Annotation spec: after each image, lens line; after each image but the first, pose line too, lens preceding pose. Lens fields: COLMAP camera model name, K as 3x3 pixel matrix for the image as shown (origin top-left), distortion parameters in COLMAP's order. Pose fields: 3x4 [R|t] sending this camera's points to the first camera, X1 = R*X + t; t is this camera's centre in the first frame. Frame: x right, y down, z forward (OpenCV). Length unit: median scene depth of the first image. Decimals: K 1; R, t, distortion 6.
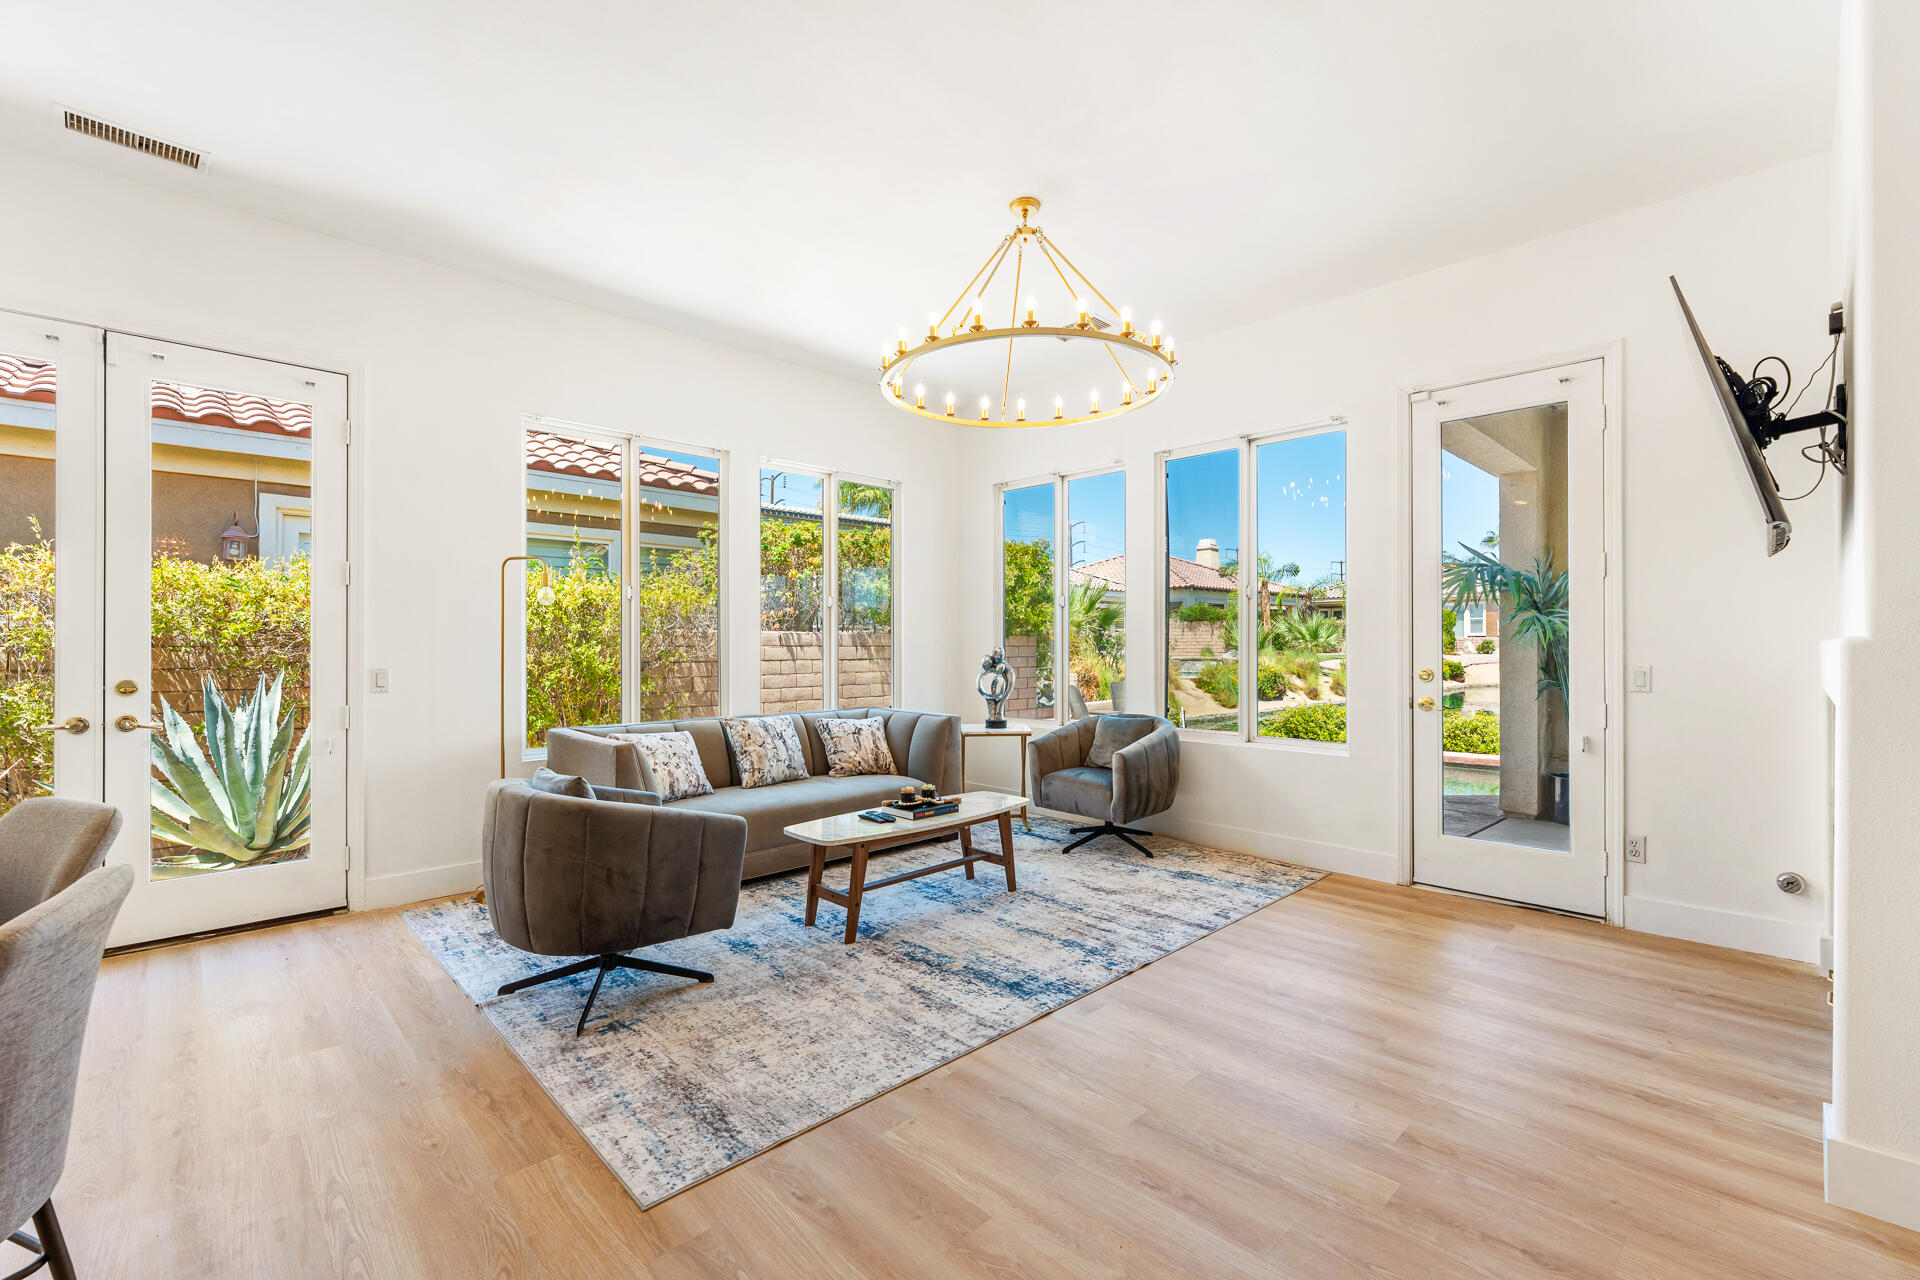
lens RADIAL K [[812.3, 0, 961.8], [0, 812.3, 641.5], [0, 0, 1]] dist [0.000405, -0.000510]
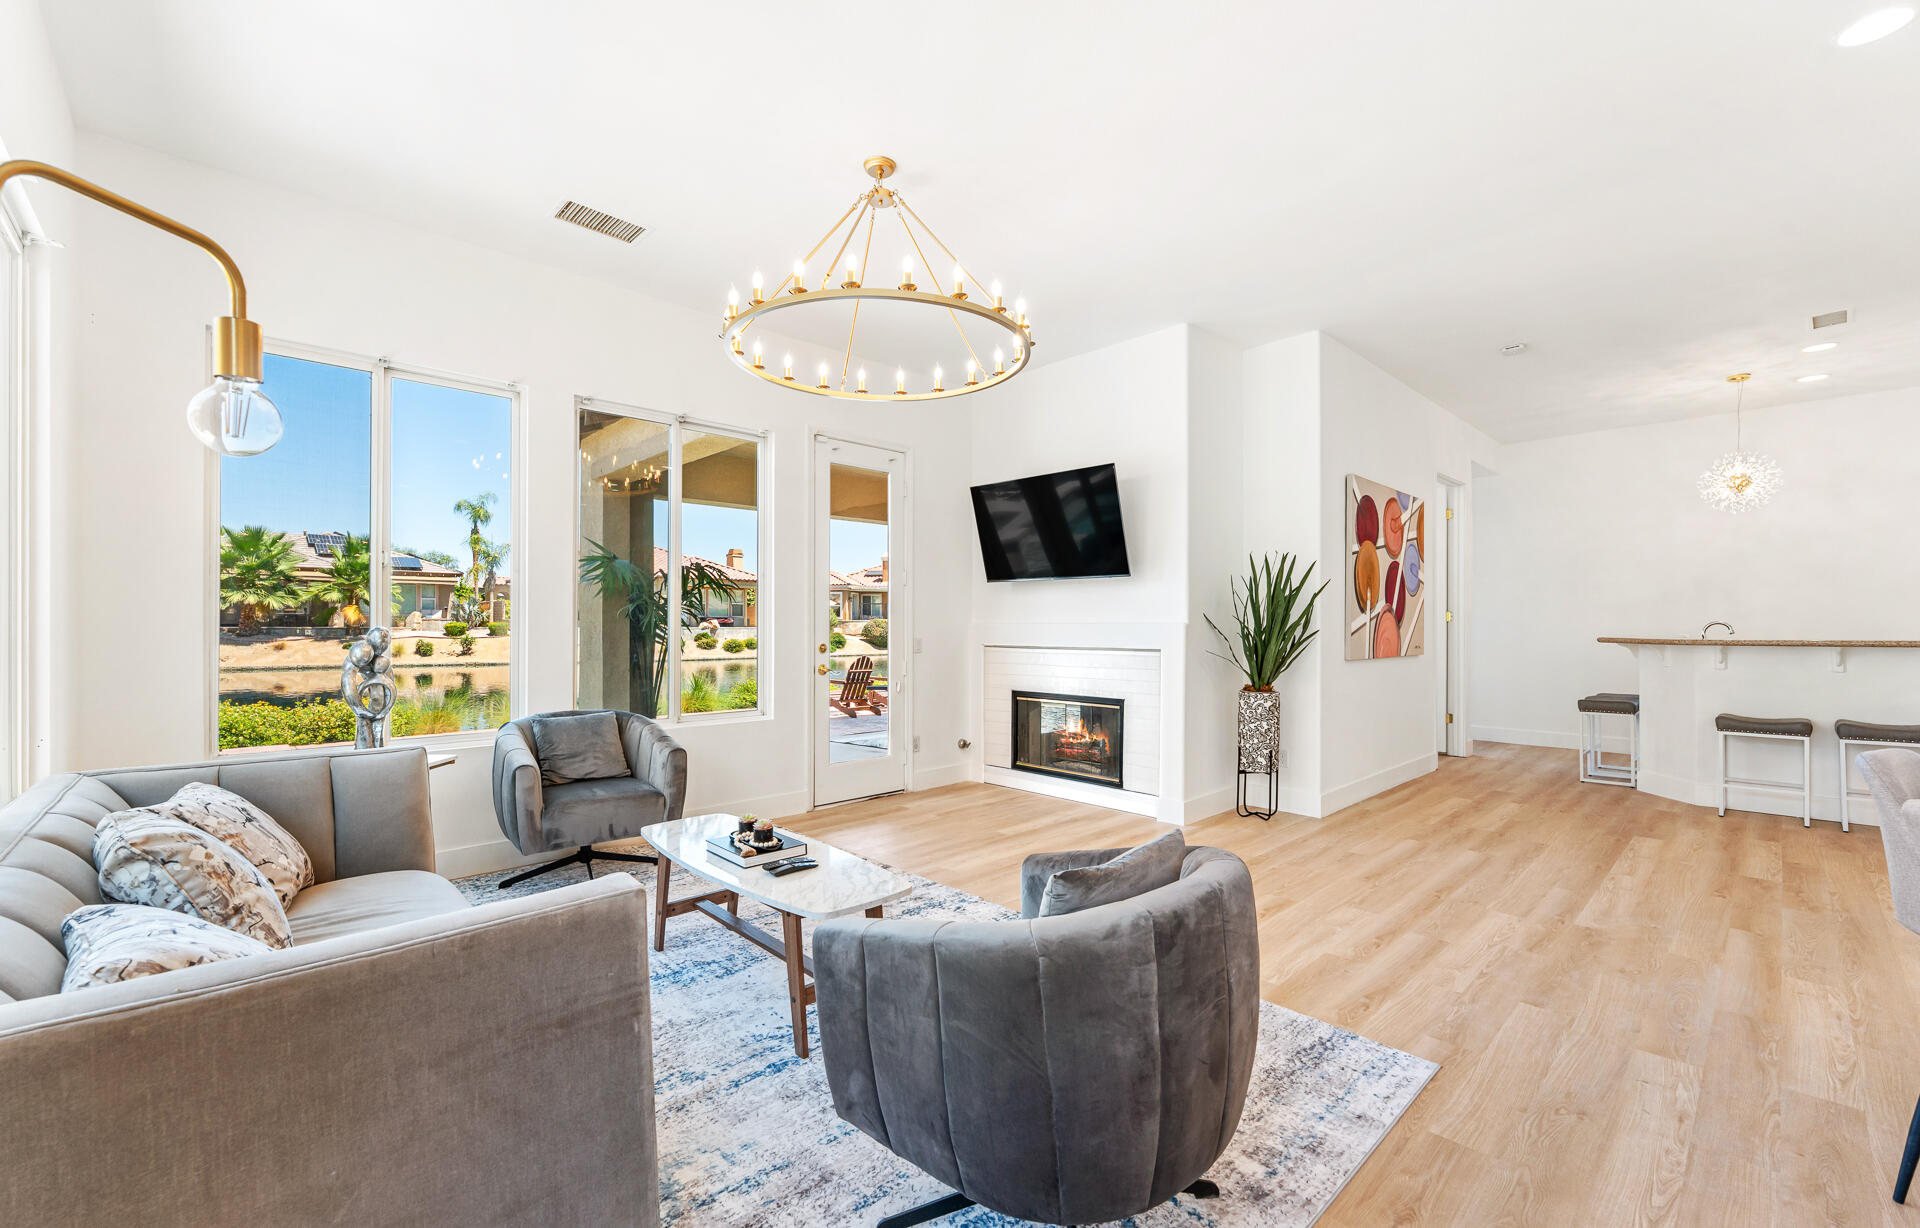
lens RADIAL K [[781.2, 0, 959.0], [0, 781.2, 623.5], [0, 0, 1]] dist [0.001645, 0.000000]
pose [[0.014356, 0.002330, 0.999894, -0.584761], [-0.003475, 0.999991, -0.002280, 0.002290], [-0.999891, -0.003442, 0.014364, 0.622175]]
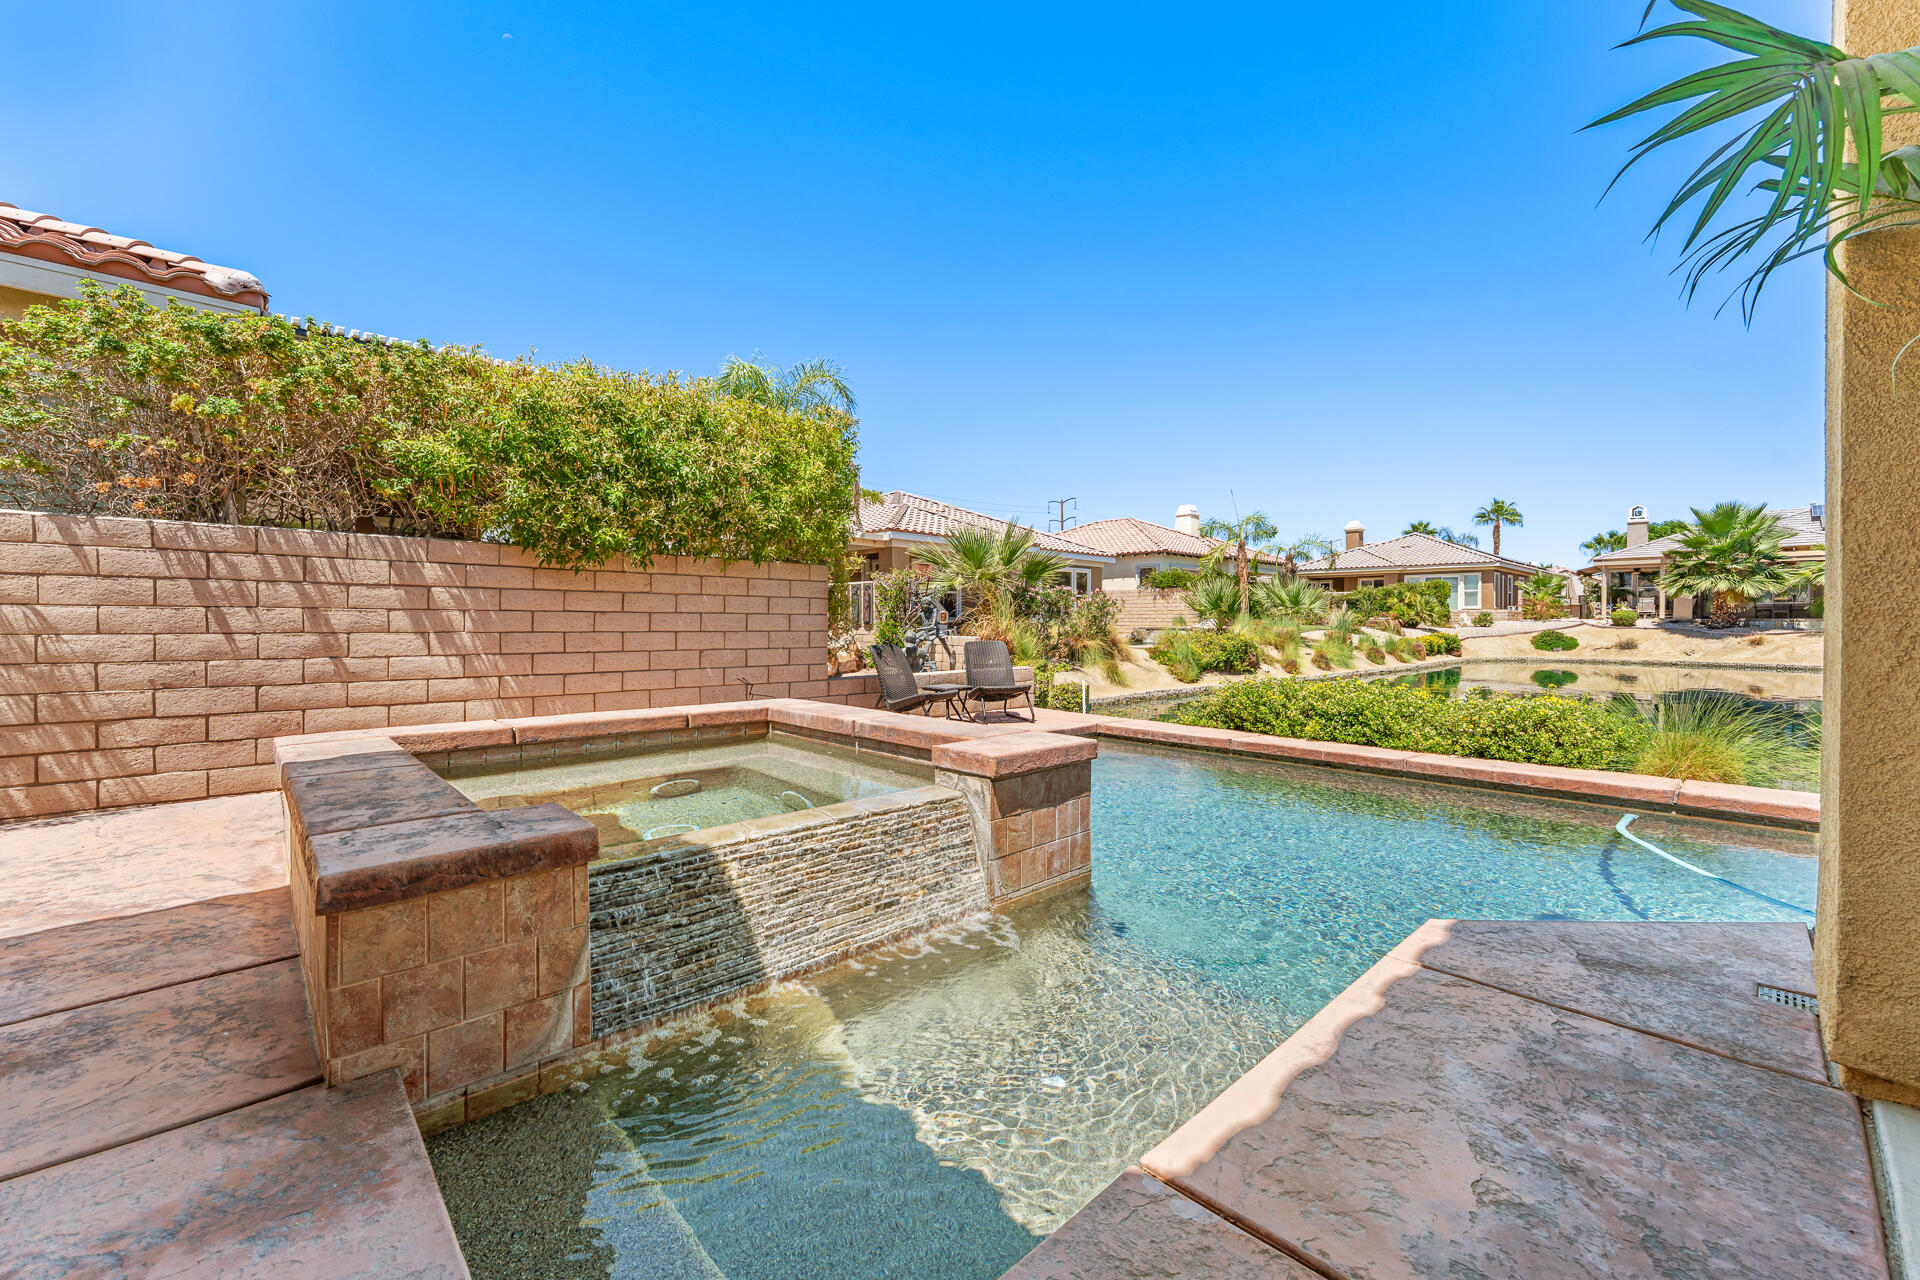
lens RADIAL K [[774.2, 0, 966.8], [0, 774.2, 624.7], [0, 0, 1]] dist [-0.000811, -0.000200]
pose [[0.999983, 0.005309, -0.002234, 0.502150], [-0.005291, 0.999954, 0.008046, 0.081342], [0.002276, -0.008034, 0.999965, 1.009799]]
